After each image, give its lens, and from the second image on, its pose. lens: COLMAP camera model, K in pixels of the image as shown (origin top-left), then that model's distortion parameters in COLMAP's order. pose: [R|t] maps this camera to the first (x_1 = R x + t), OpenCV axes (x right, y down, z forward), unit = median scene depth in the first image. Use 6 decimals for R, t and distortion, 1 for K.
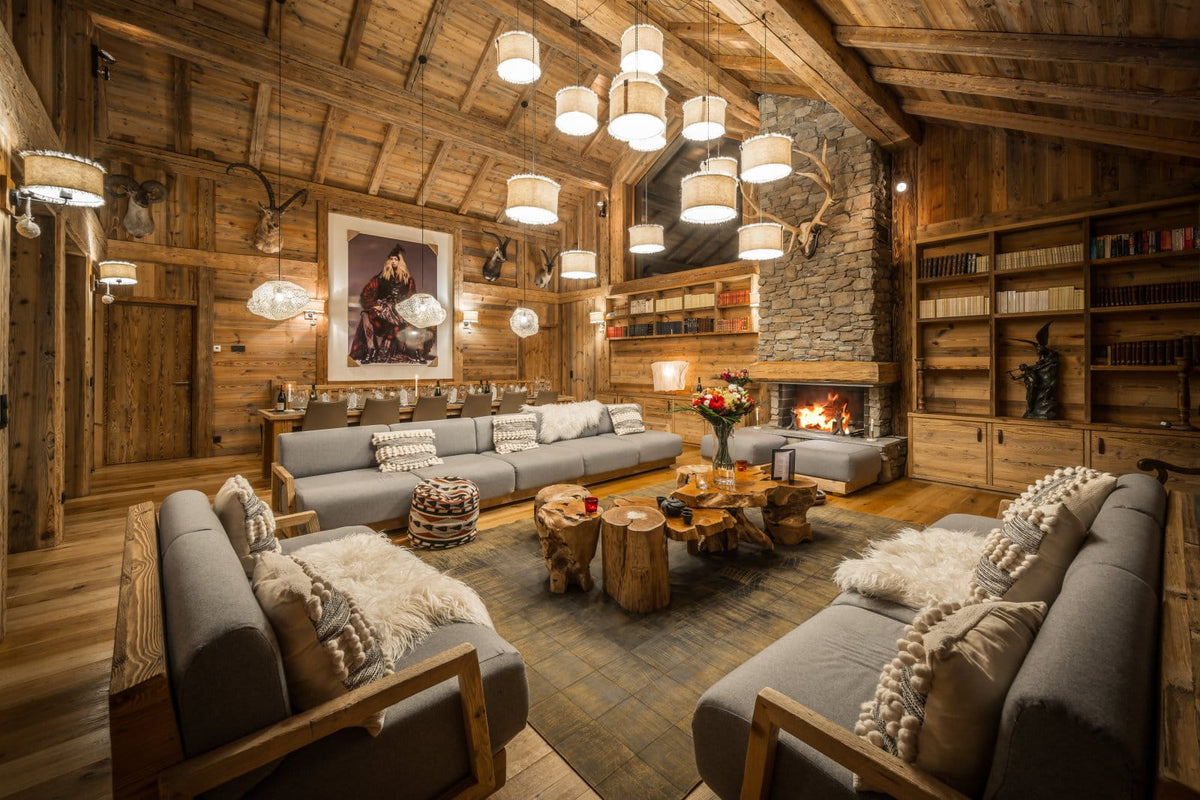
lens RADIAL K [[476.4, 0, 608.6], [0, 476.4, 359.9], [0, 0, 1]] dist [0.001384, -0.000076]
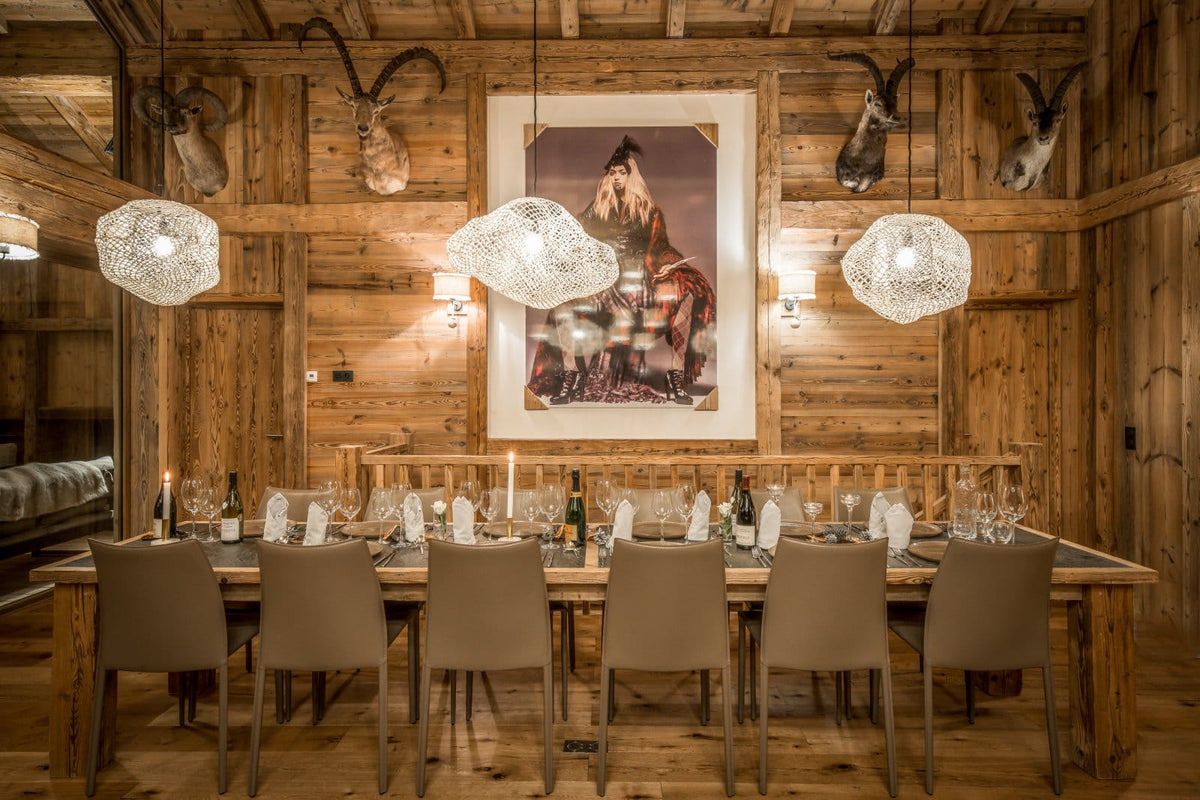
lens RADIAL K [[642.7, 0, 590.3], [0, 642.7, 386.1], [0, 0, 1]] dist [0.003462, 0.006221]
pose [[0.721232, -0.000487, -0.692693, -0.052341], [0.004628, 0.999981, 0.004115, -0.012142], [0.692678, -0.006173, 0.721221, 0.585563]]
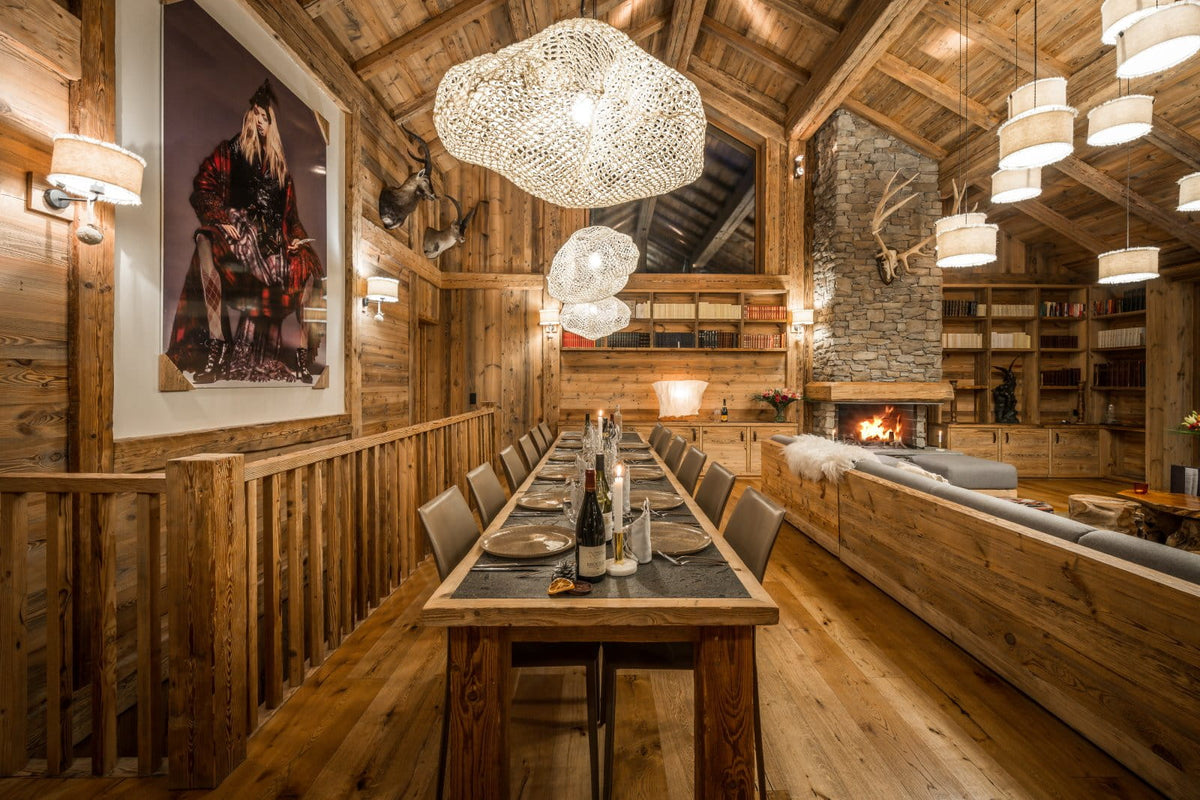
lens RADIAL K [[475.1, 0, 615.0], [0, 475.1, 382.0], [0, 0, 1]] dist [0.008241, -0.002226]
pose [[0.672630, 0.003492, 0.739971, -0.587337], [-0.009299, 0.999950, 0.003733, 0.003775], [-0.739920, -0.009392, 0.672629, 0.561485]]
